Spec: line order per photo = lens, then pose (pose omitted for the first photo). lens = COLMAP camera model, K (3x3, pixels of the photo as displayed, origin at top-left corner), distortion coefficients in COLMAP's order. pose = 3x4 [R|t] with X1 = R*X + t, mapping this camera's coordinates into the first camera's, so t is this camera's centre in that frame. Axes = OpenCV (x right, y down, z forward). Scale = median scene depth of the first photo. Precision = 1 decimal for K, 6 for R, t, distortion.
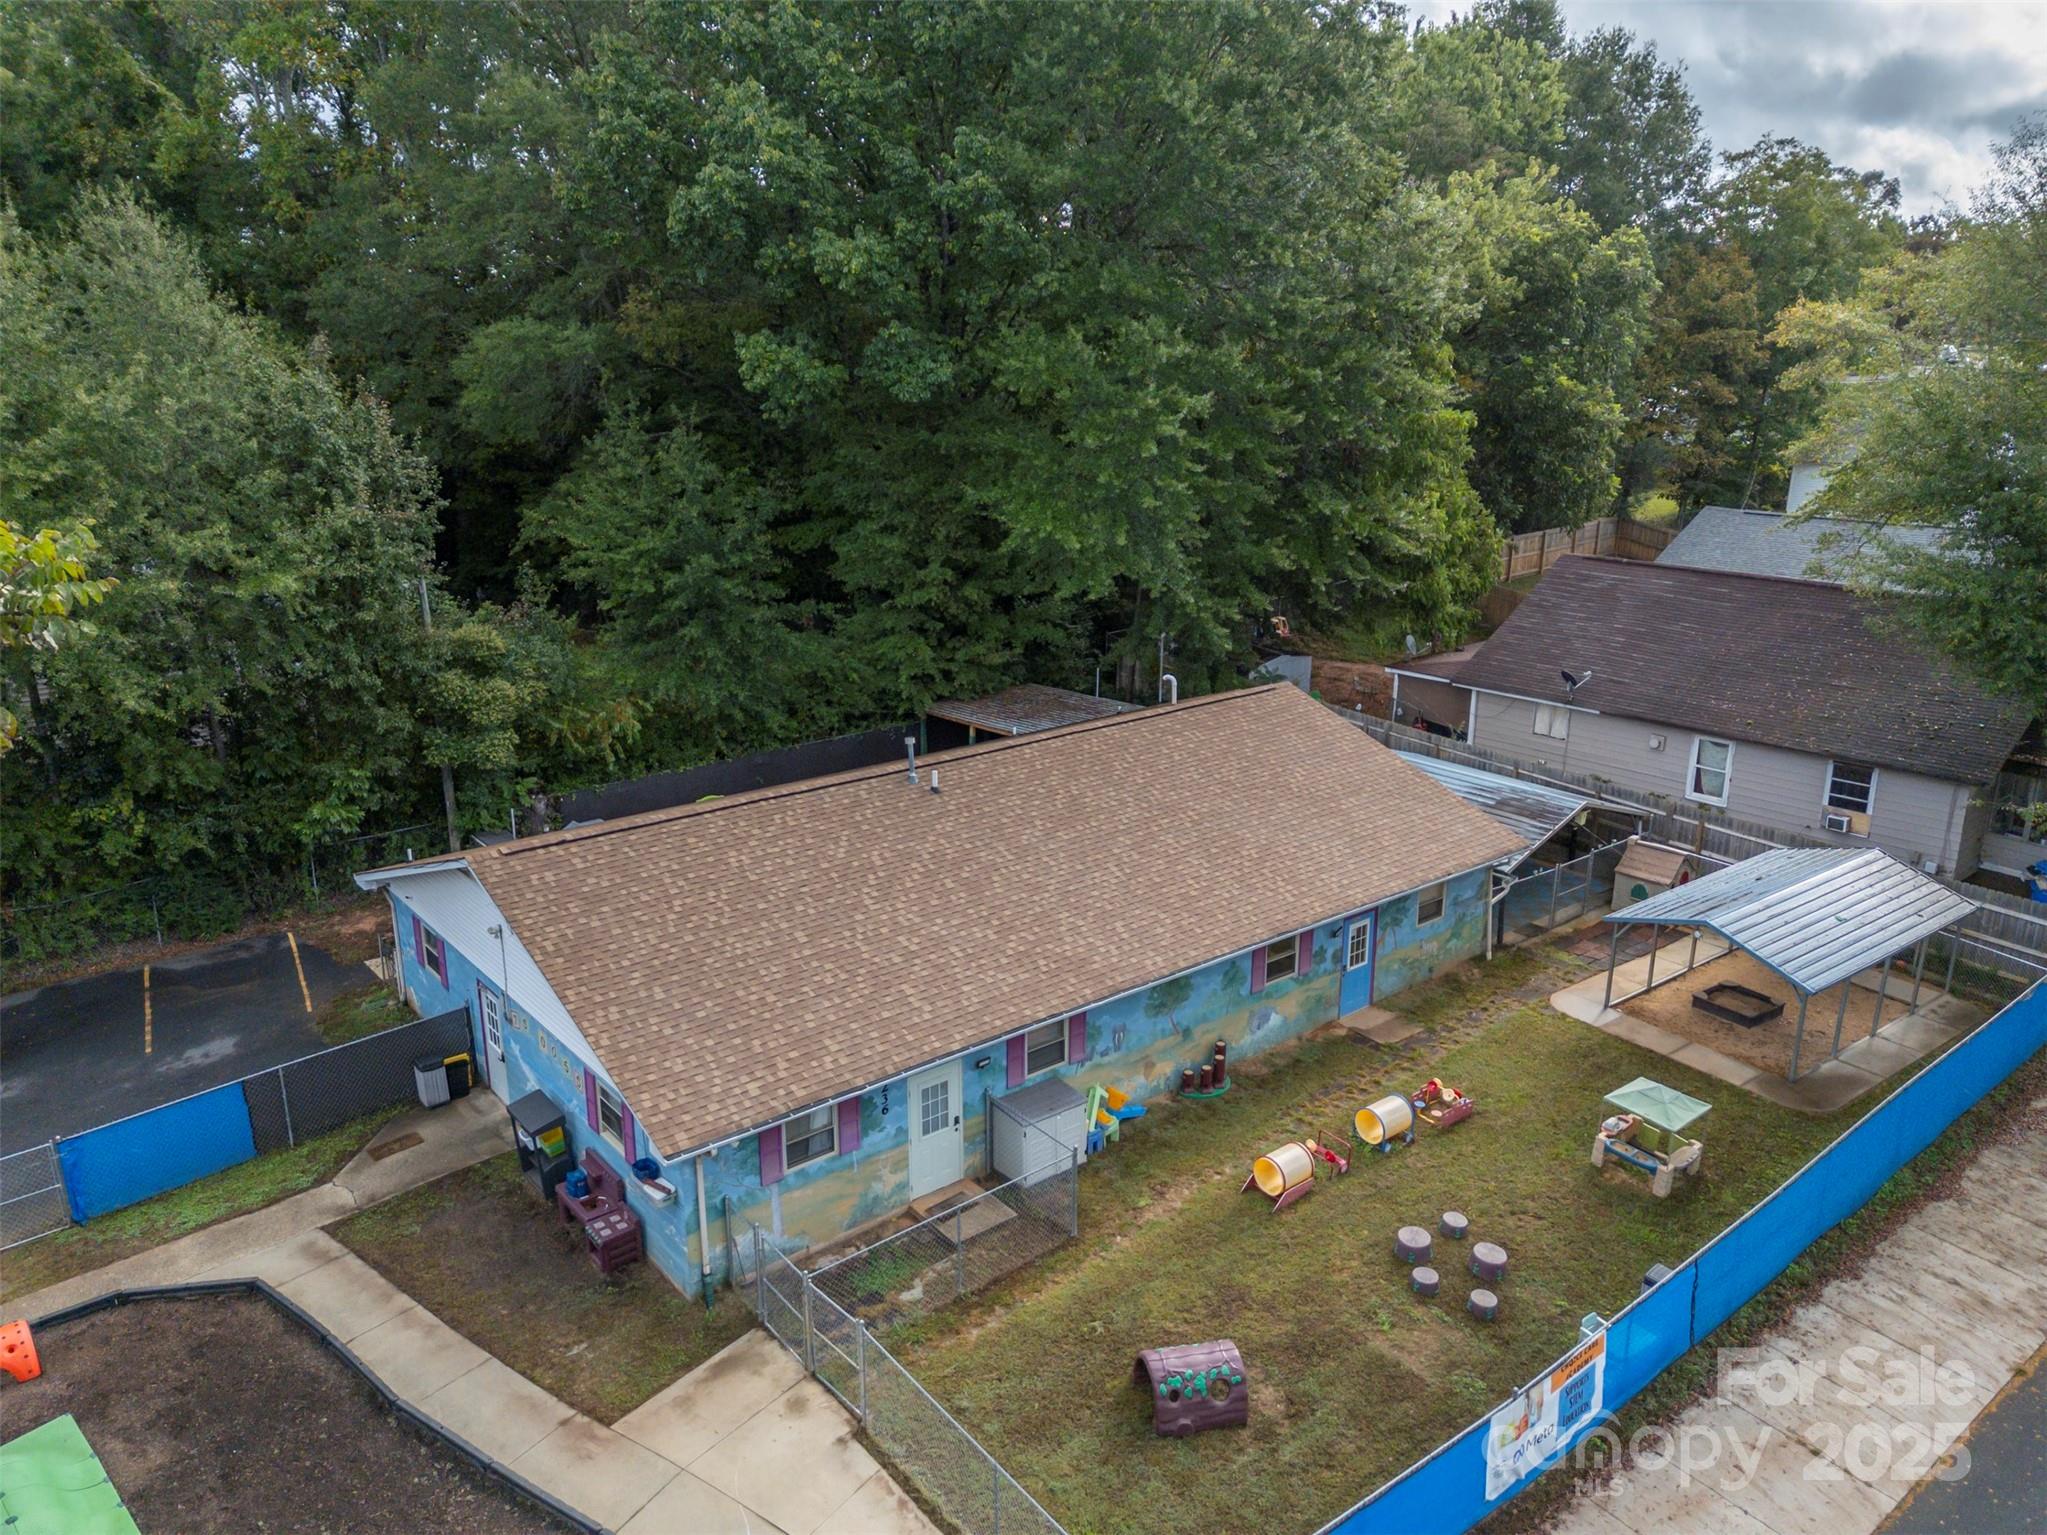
lens RADIAL K [[1503.2, 0, 1027.3], [0, 1503.2, 768.2], [0, 0, 1]] dist [0.078252, -0.076279]
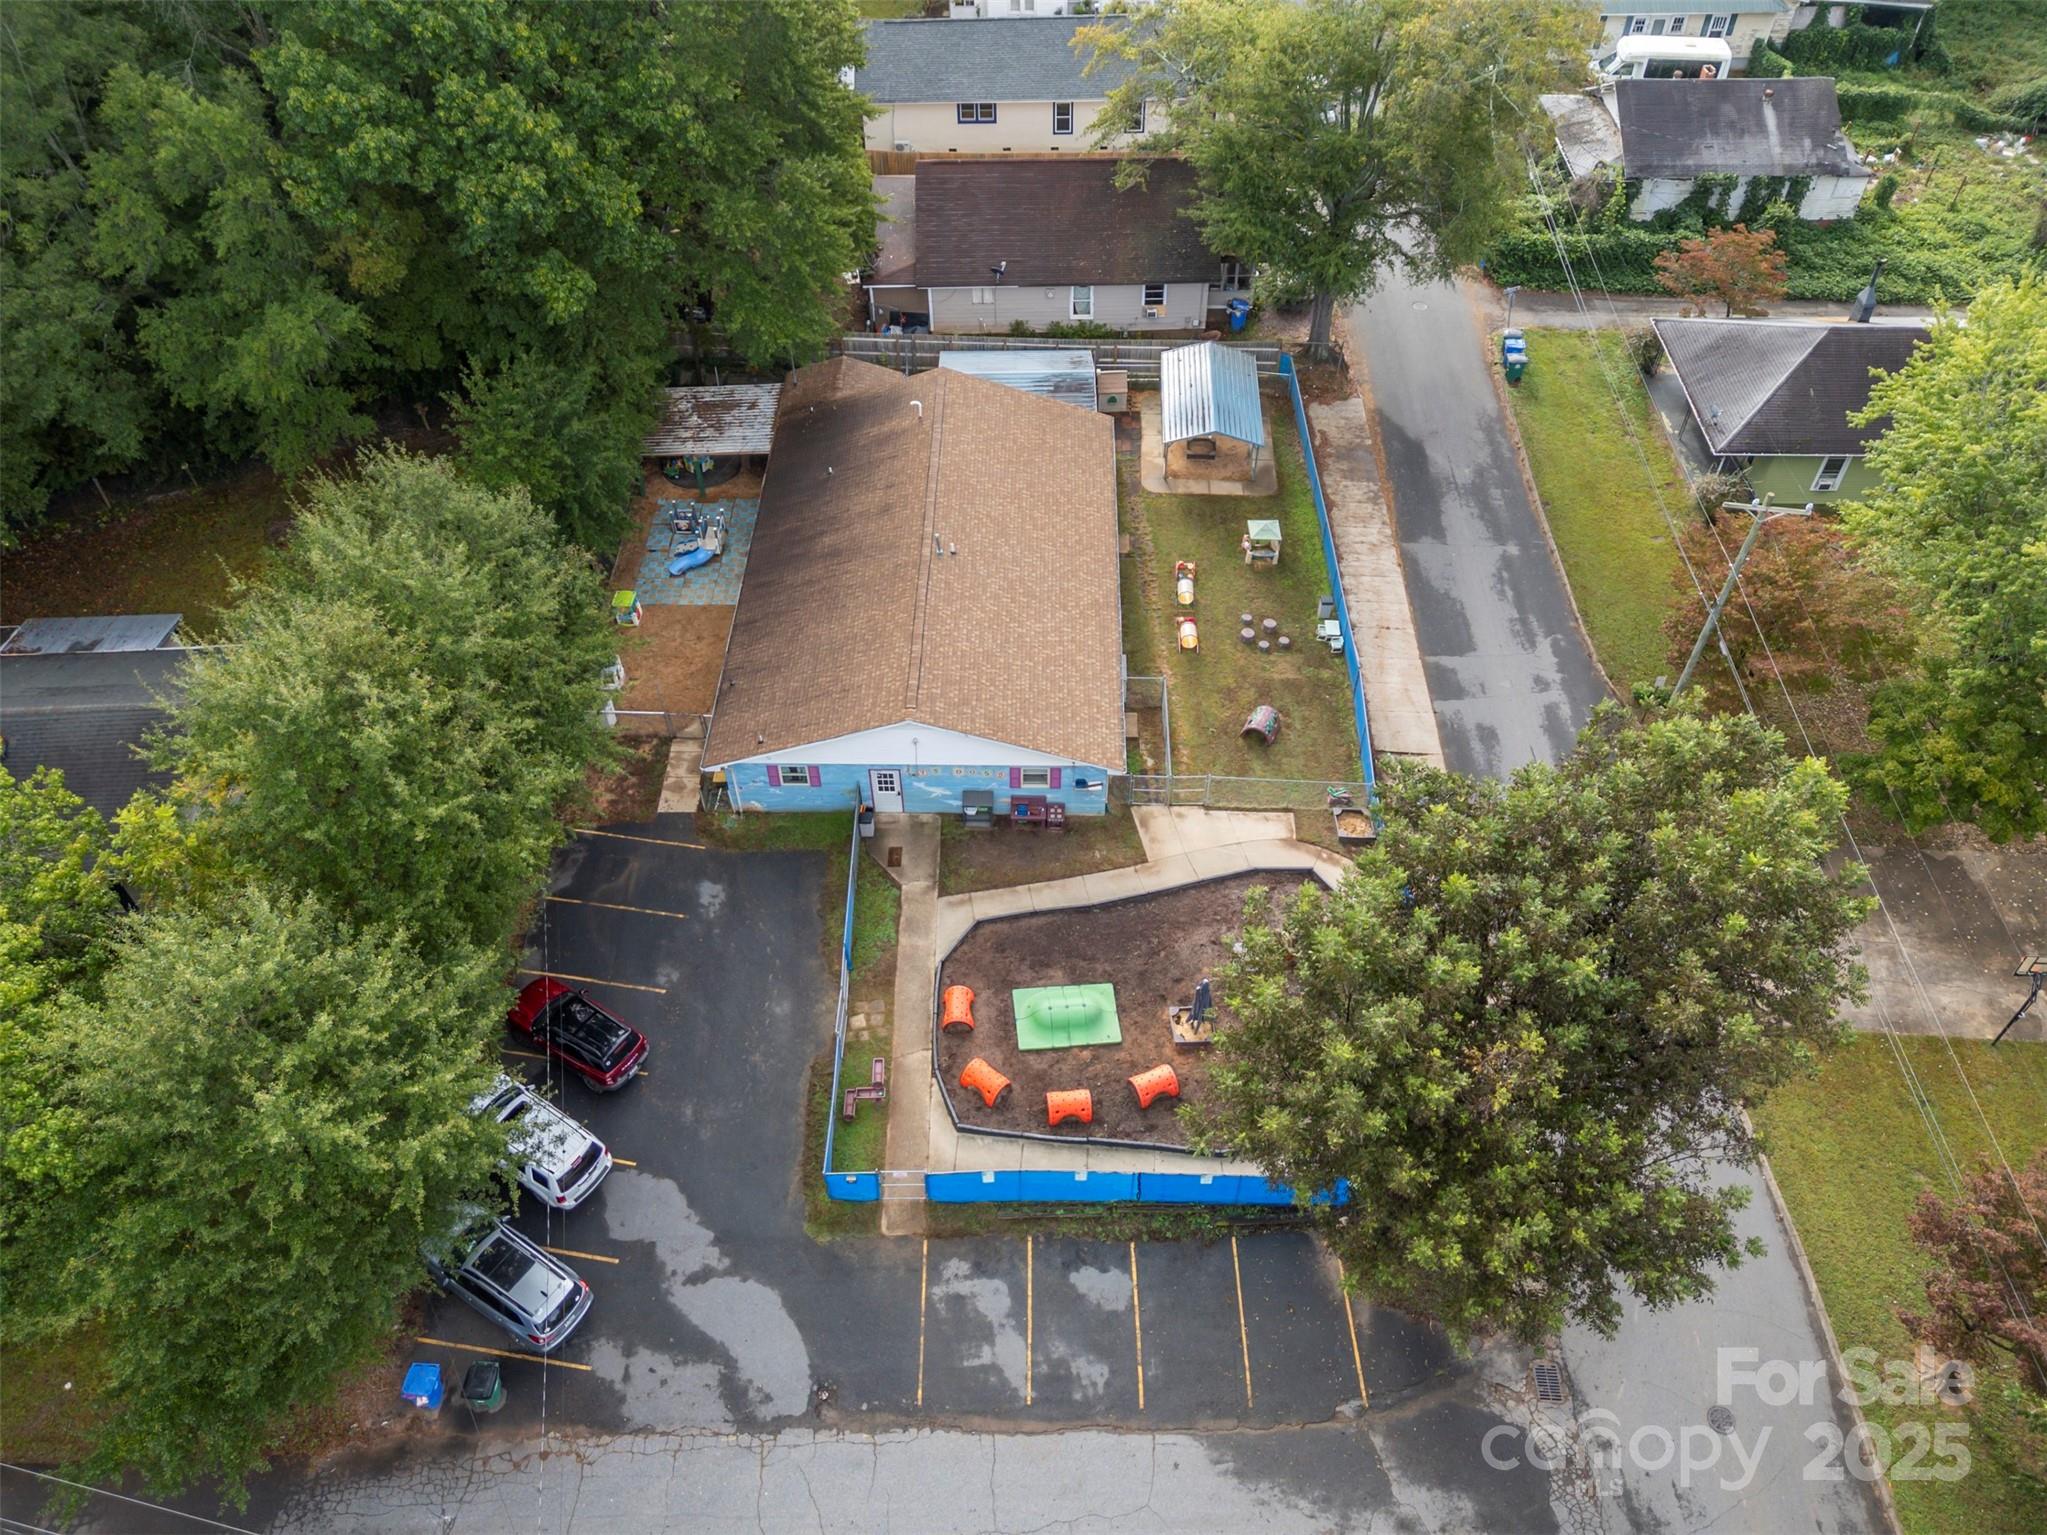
lens RADIAL K [[1503.2, 0, 1021.2], [0, 1503.2, 771.4], [0, 0, 1]] dist [0.078252, -0.076279]
pose [[0.642530, -0.569612, 0.512540, -1.232646], [0.228274, 0.780805, 0.581579, -0.926745], [-0.731468, -0.256682, 0.631718, -0.321467]]
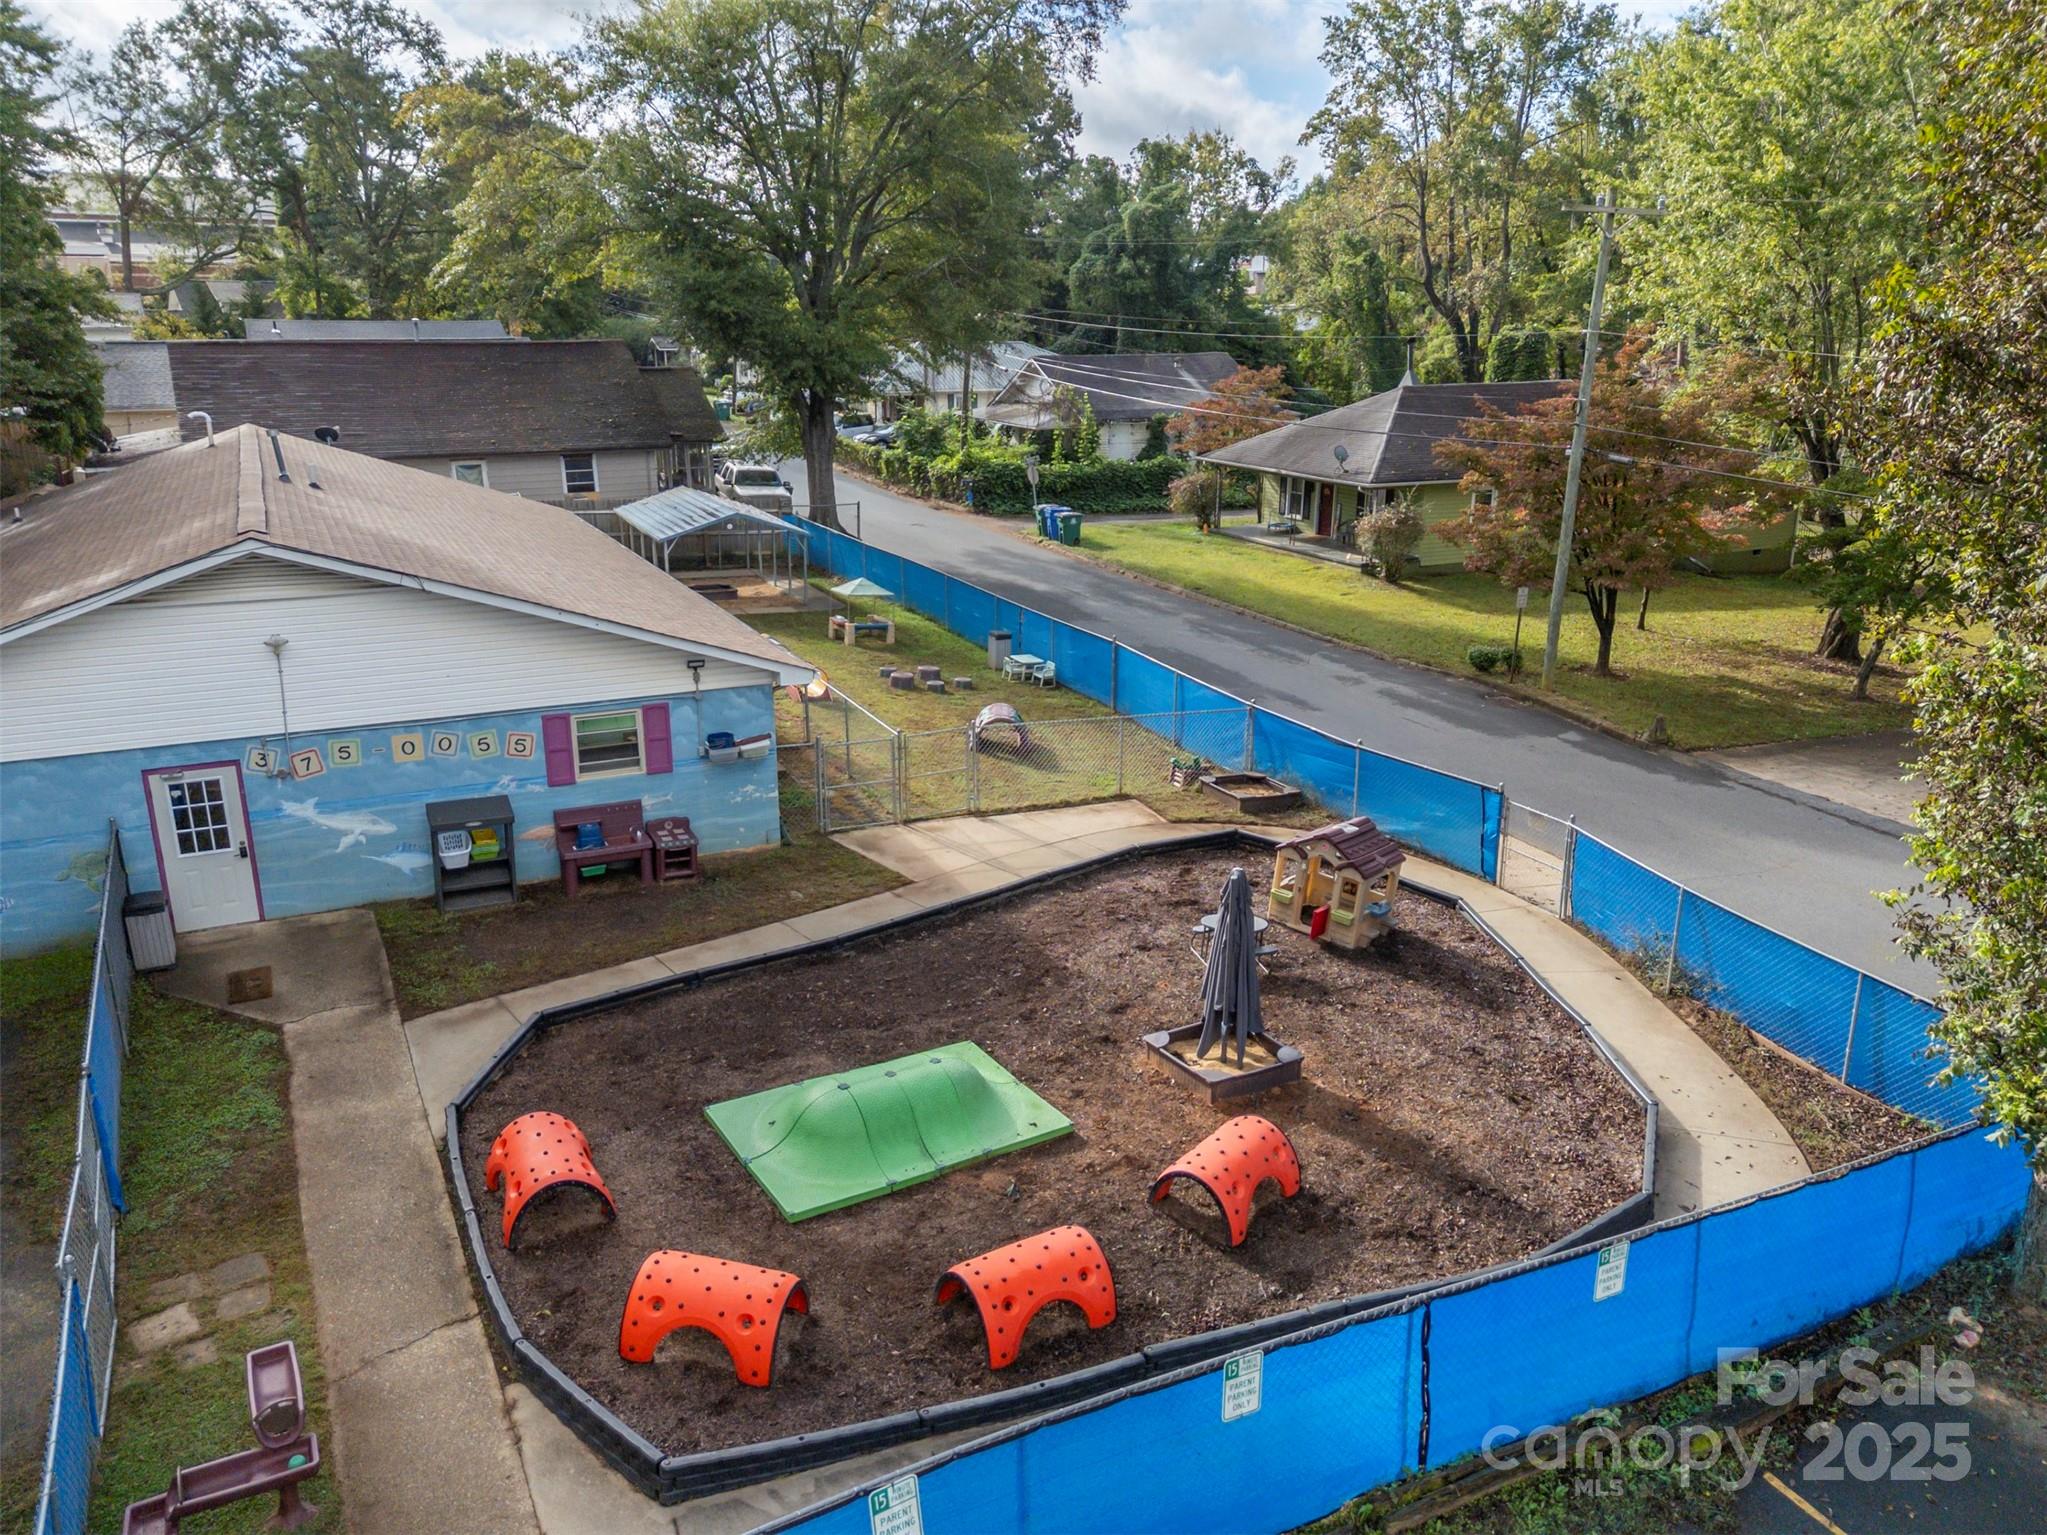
lens RADIAL K [[1503.2, 0, 1028.8], [0, 1503.2, 778.9], [0, 0, 1]] dist [0.078252, -0.076279]
pose [[0.220514, -0.289162, 0.931536, -0.951737], [0.275202, 0.934688, 0.224995, 0.098934], [-0.935755, 0.206746, 0.285690, 0.438985]]
